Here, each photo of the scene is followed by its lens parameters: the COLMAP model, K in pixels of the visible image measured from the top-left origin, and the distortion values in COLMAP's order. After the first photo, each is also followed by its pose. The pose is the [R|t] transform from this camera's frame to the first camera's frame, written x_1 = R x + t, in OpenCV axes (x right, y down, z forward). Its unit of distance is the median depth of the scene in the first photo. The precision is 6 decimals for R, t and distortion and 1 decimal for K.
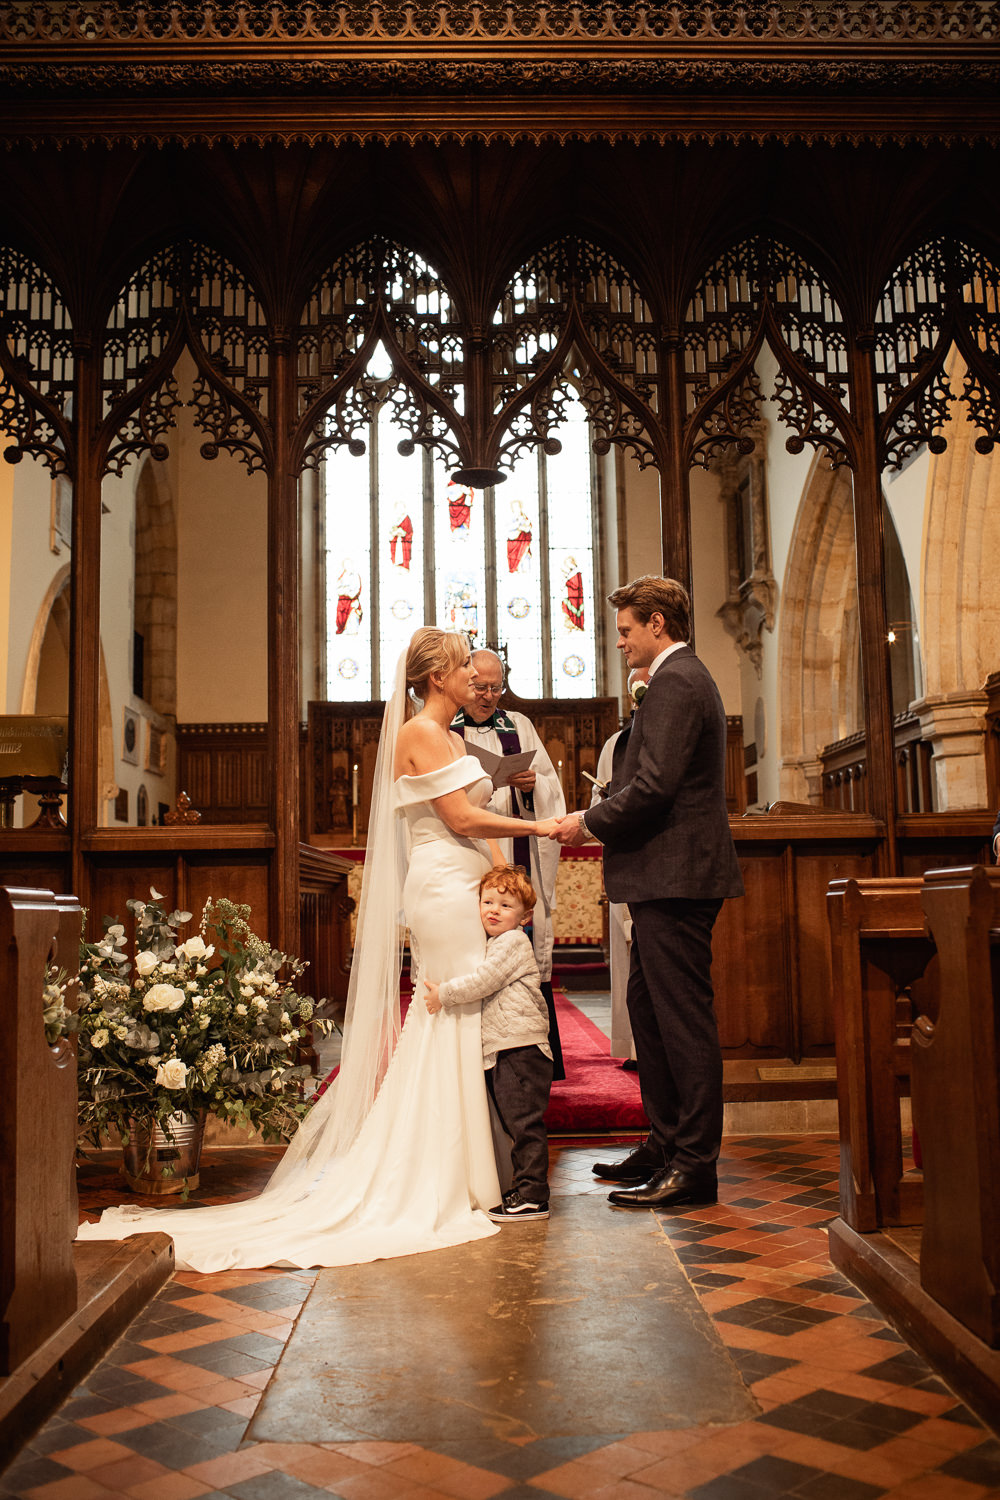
lens RADIAL K [[1474.2, 0, 500.0], [0, 1474.2, 750.0], [0, 0, 1]] dist [-0.104557, 0.147139]
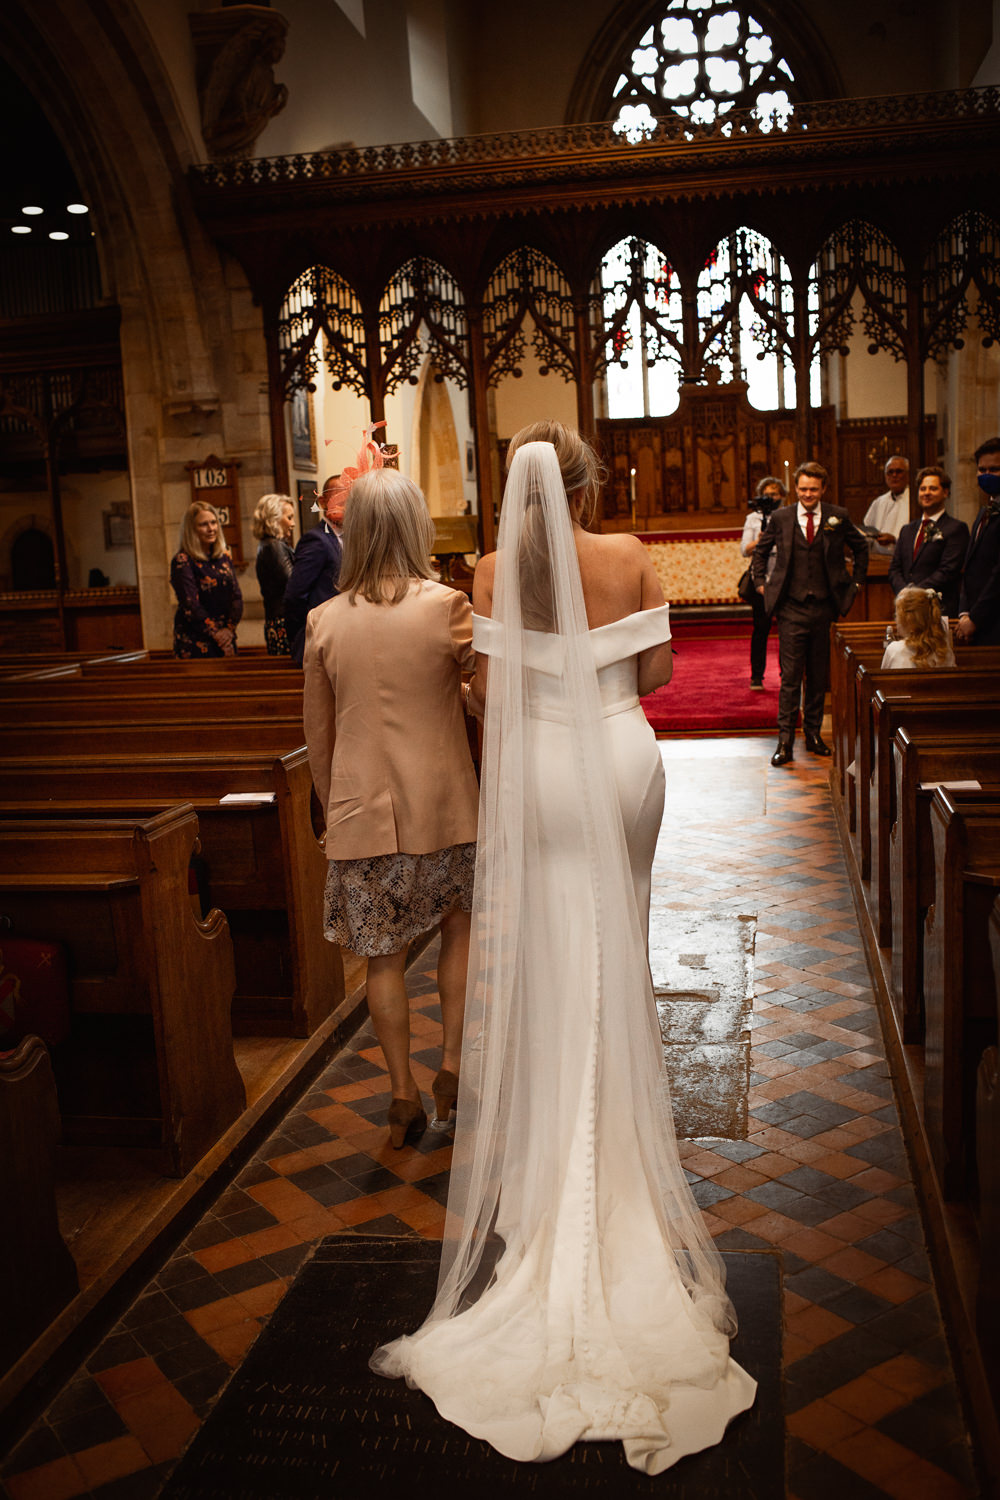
lens RADIAL K [[1474.2, 0, 500.0], [0, 1474.2, 750.0], [0, 0, 1]] dist [-0.104557, 0.147139]
pose [[0.981057, -0.003183, -0.193694, 0.100522], [0.052995, 0.966134, 0.252541, -0.211234], [0.186331, -0.258022, 0.948001, -0.866499]]
